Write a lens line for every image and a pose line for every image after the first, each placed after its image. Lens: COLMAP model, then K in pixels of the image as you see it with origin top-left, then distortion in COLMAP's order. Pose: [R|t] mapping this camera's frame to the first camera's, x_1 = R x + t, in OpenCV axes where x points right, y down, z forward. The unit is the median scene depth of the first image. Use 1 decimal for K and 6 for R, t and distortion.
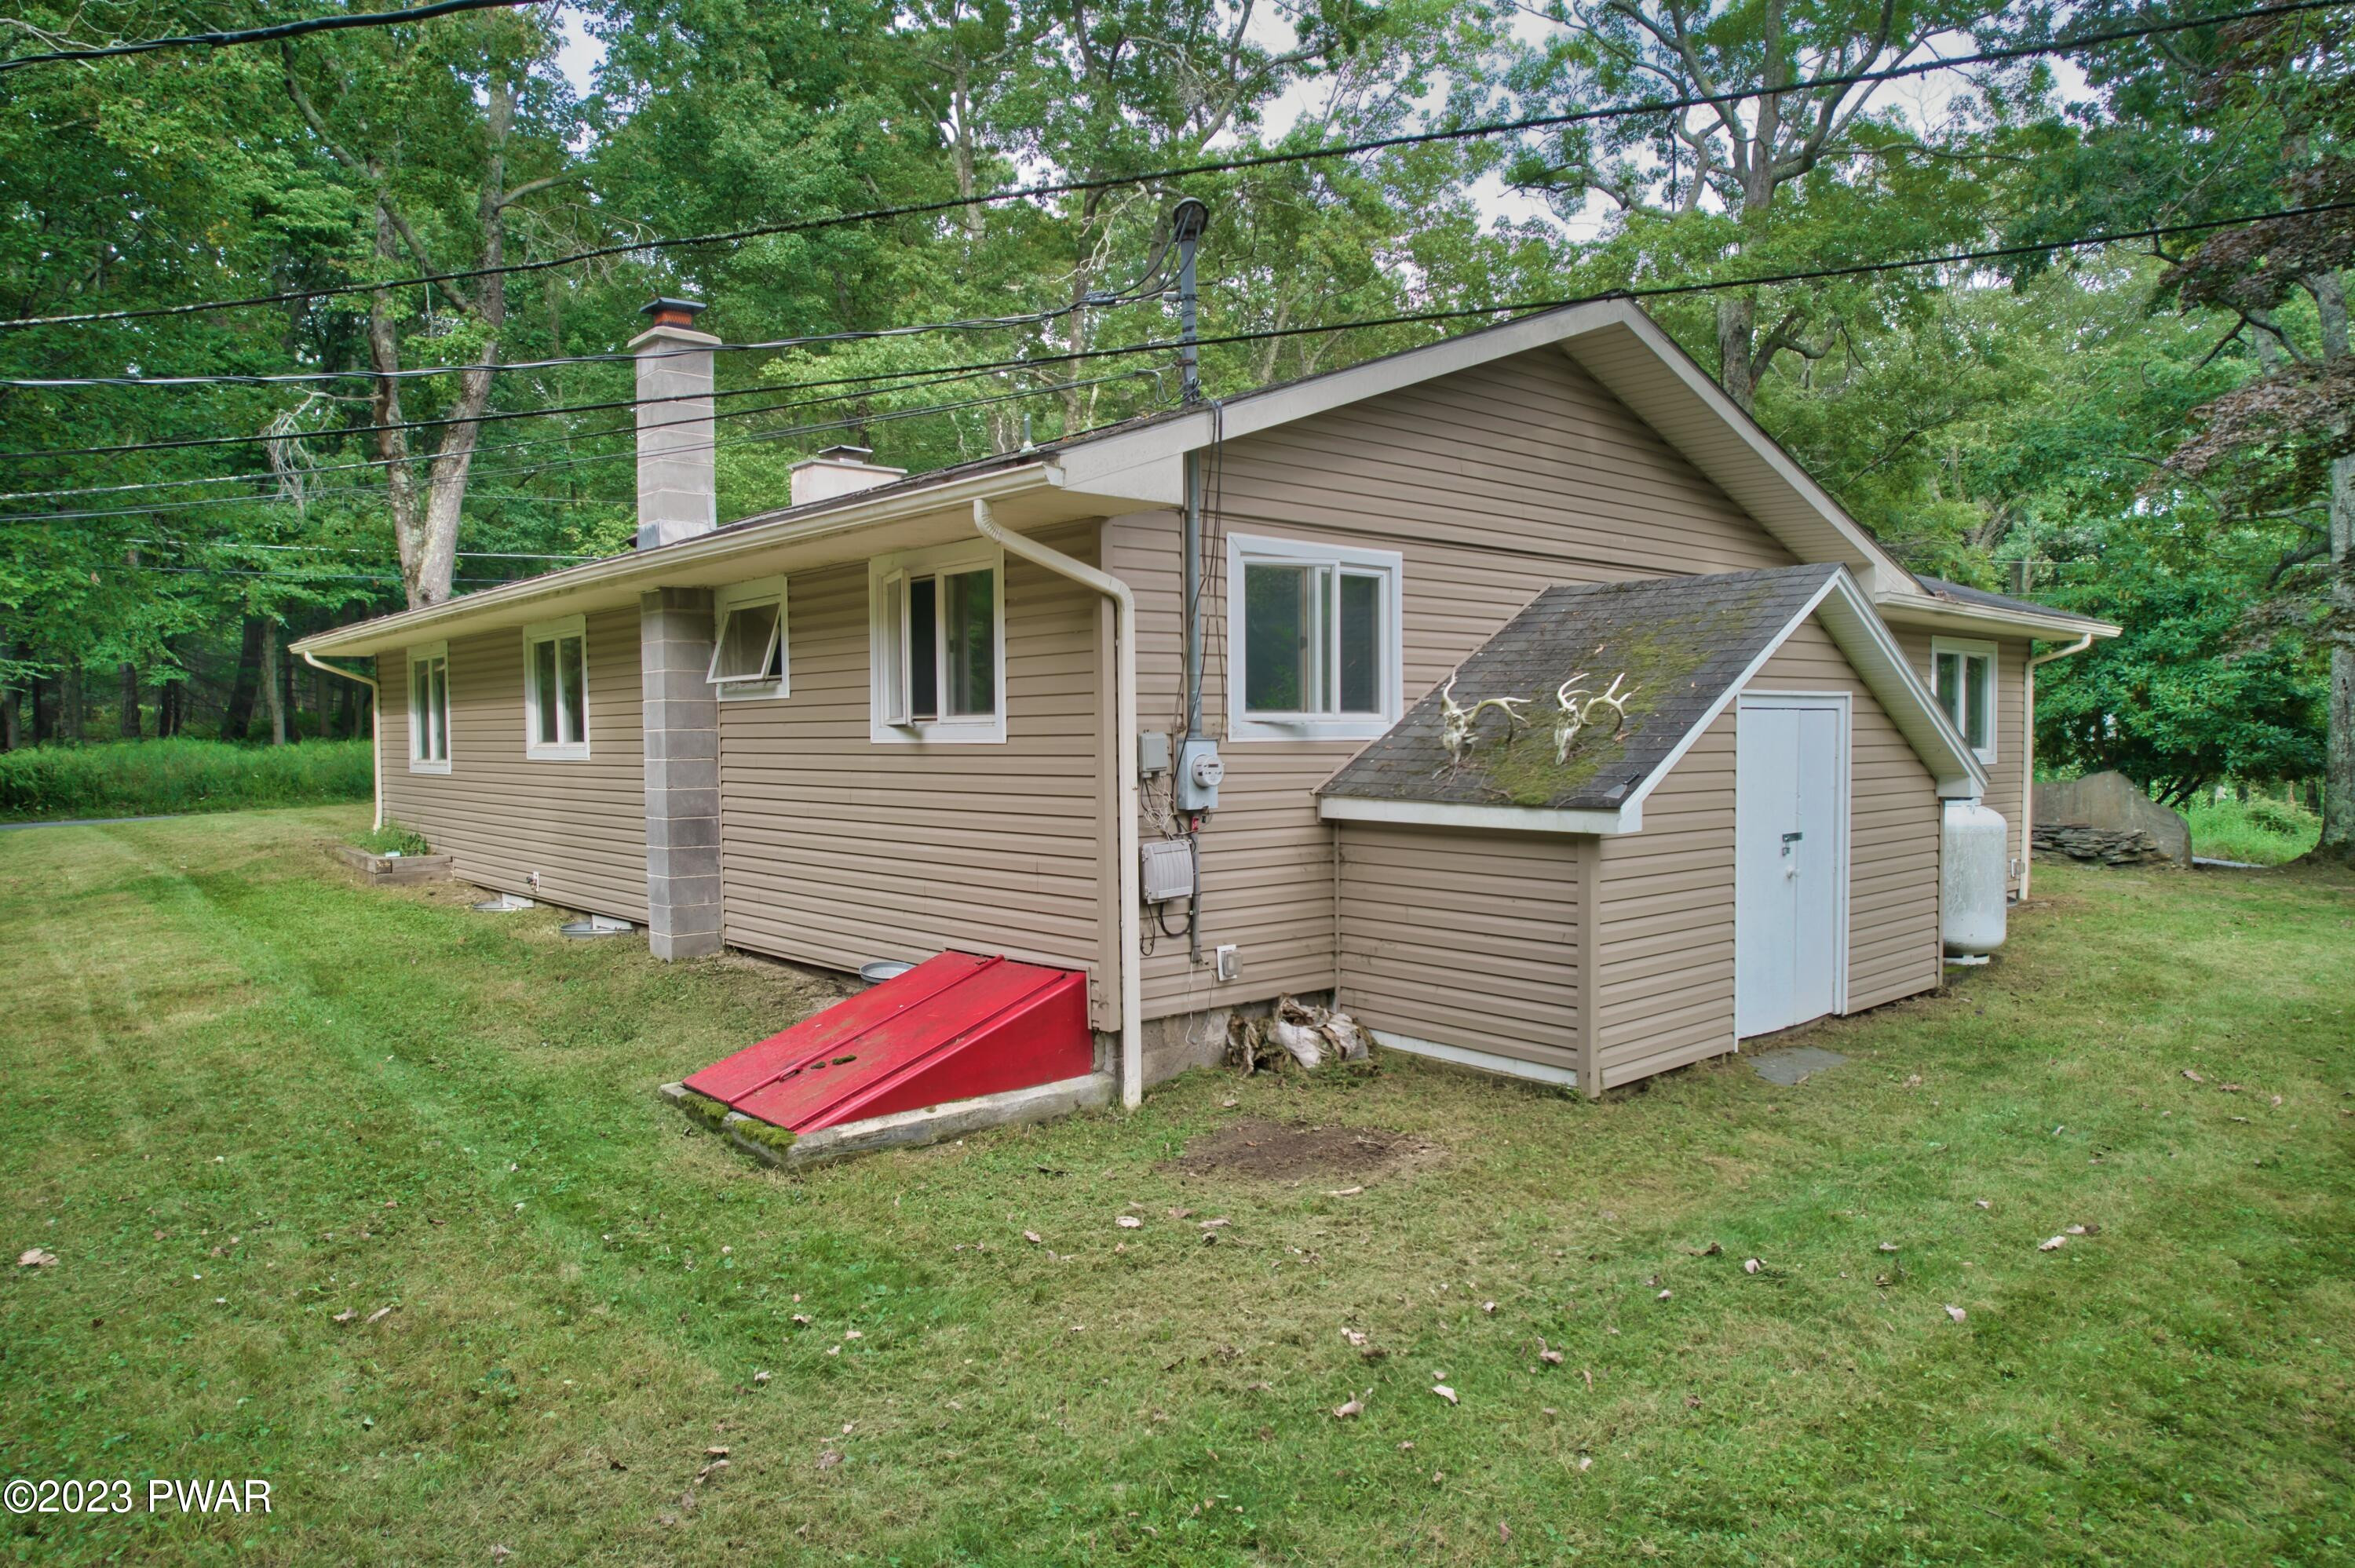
lens RADIAL K [[1502.5, 0, 1174.5], [0, 1502.5, 784.5], [0, 0, 1]] dist [-0.063664, 0.051685]
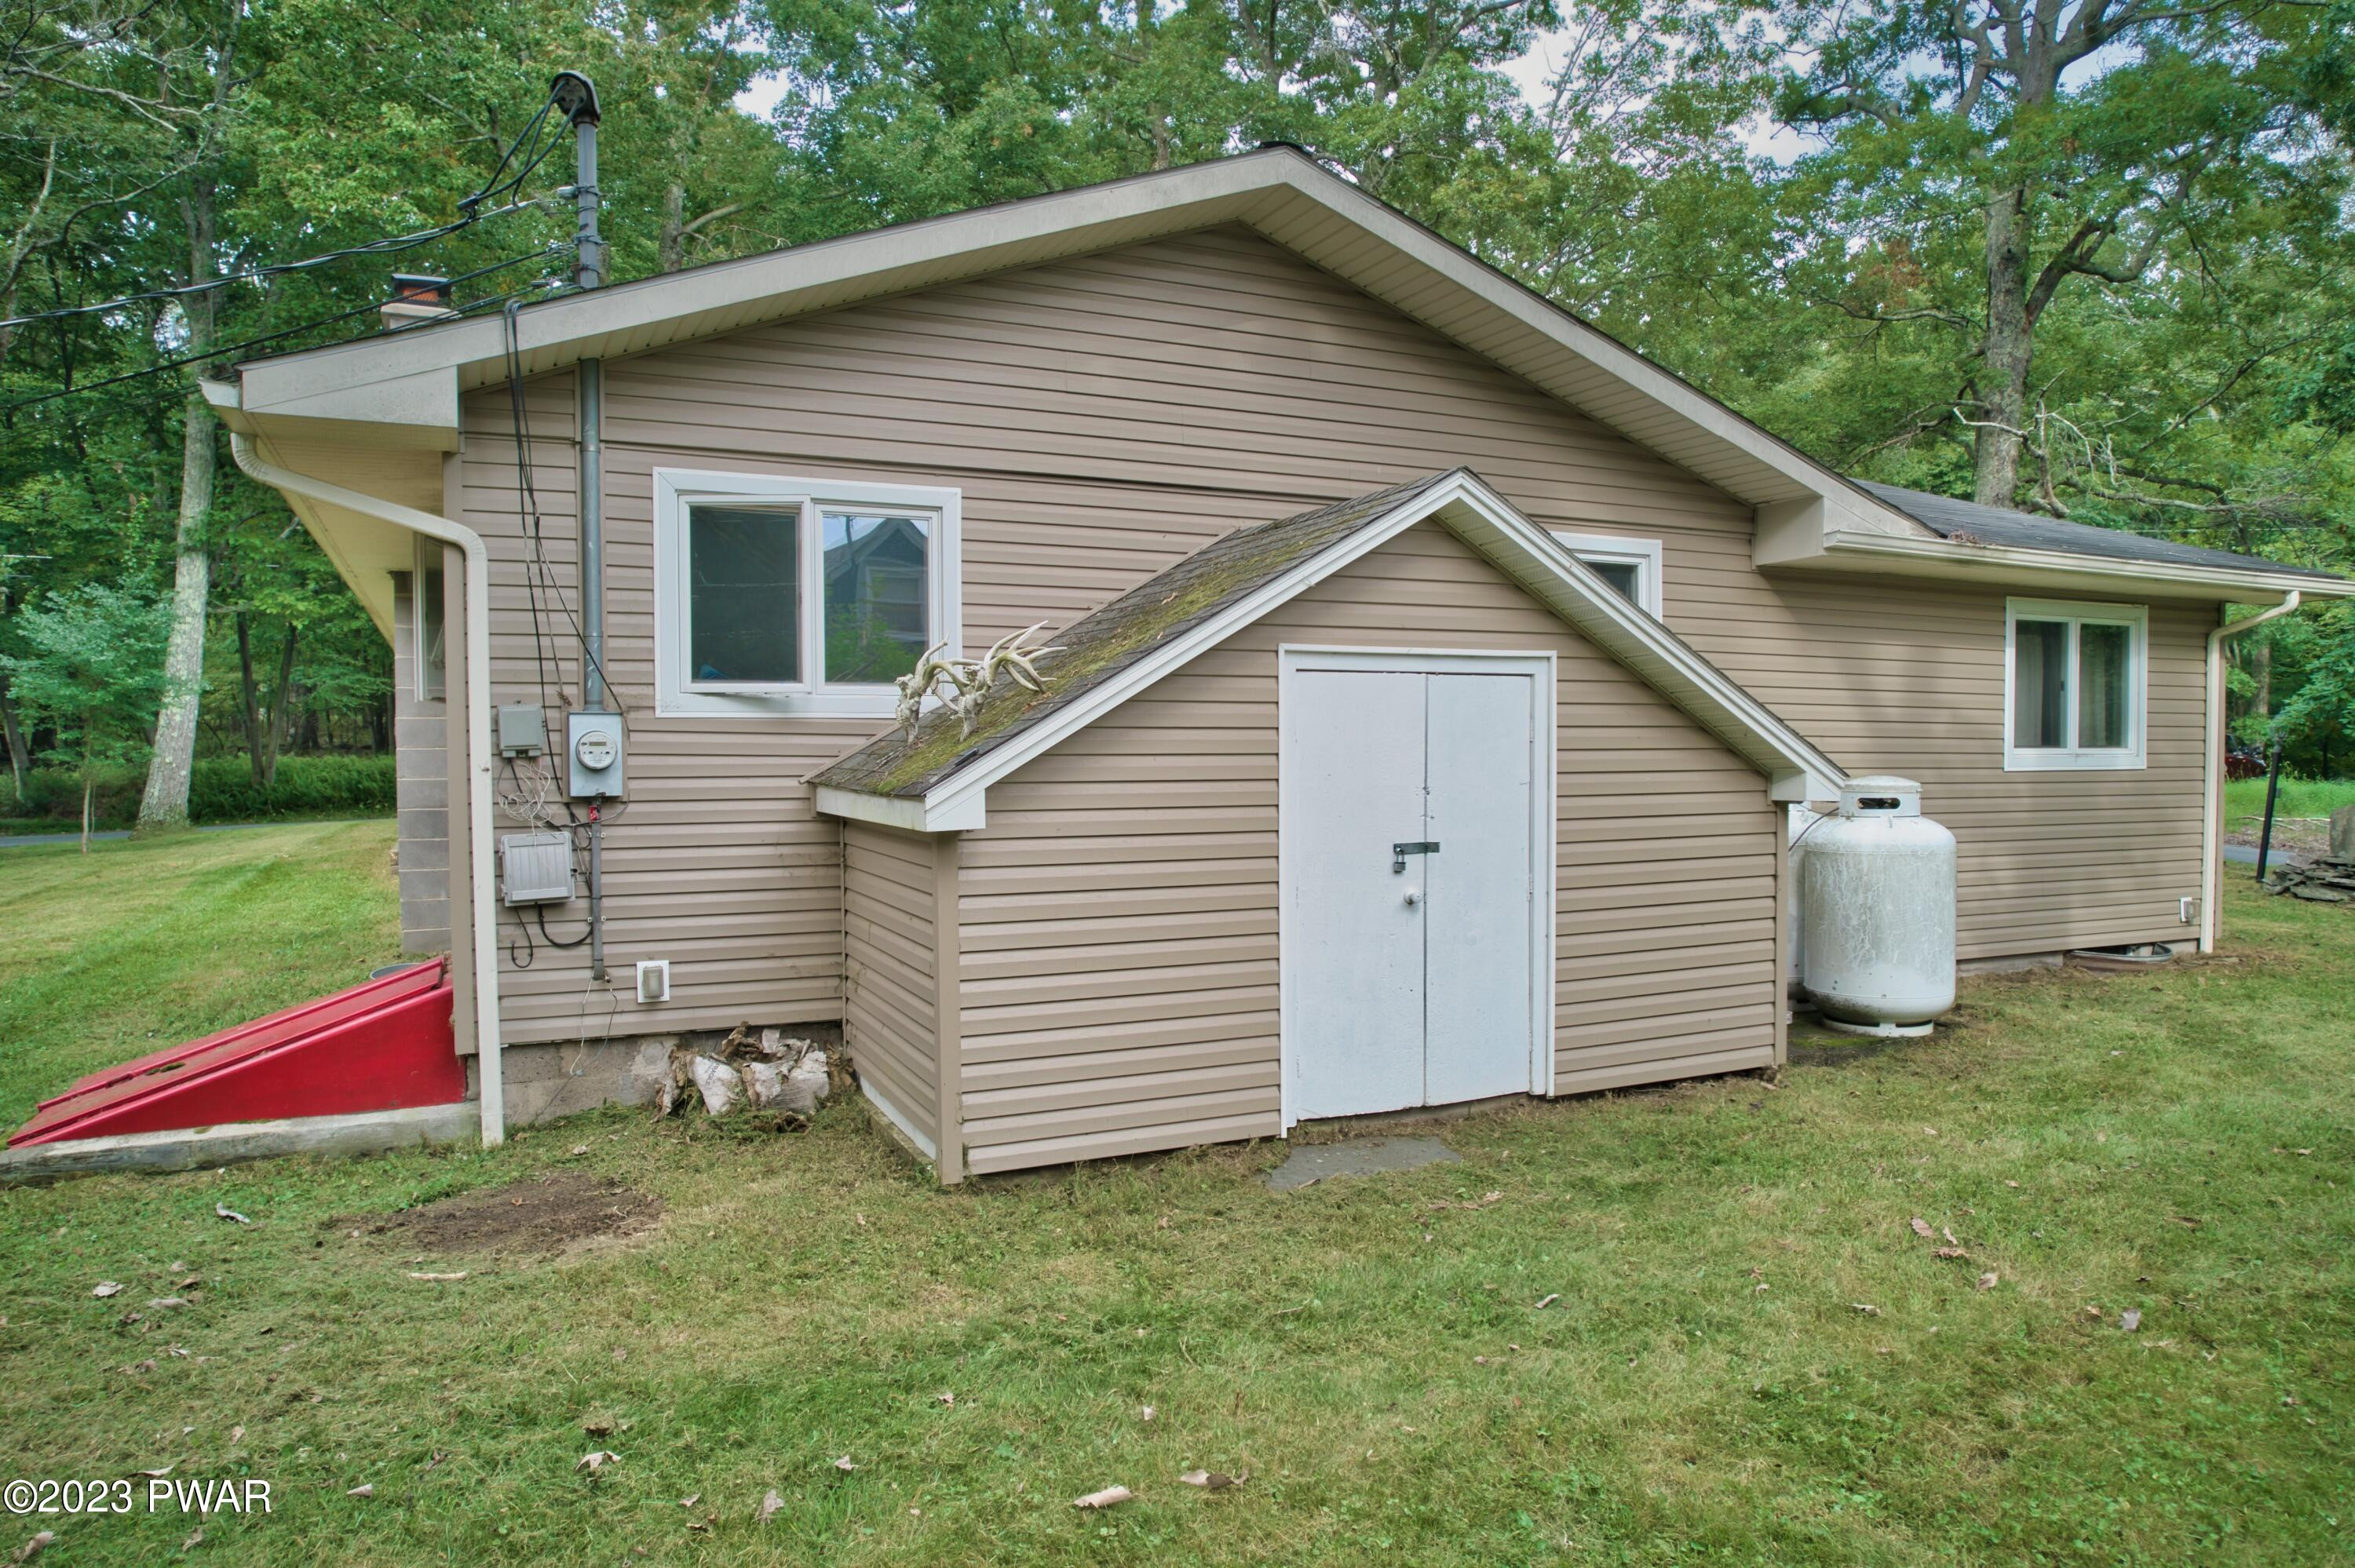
lens RADIAL K [[1502.5, 0, 1172.5], [0, 1502.5, 783.6], [0, 0, 1]] dist [-0.063664, 0.051685]
pose [[0.961225, 0.008522, -0.275634, 0.517274], [-0.012043, 0.999866, -0.011085, 0.013661], [0.275502, 0.013974, 0.961199, 0.267944]]
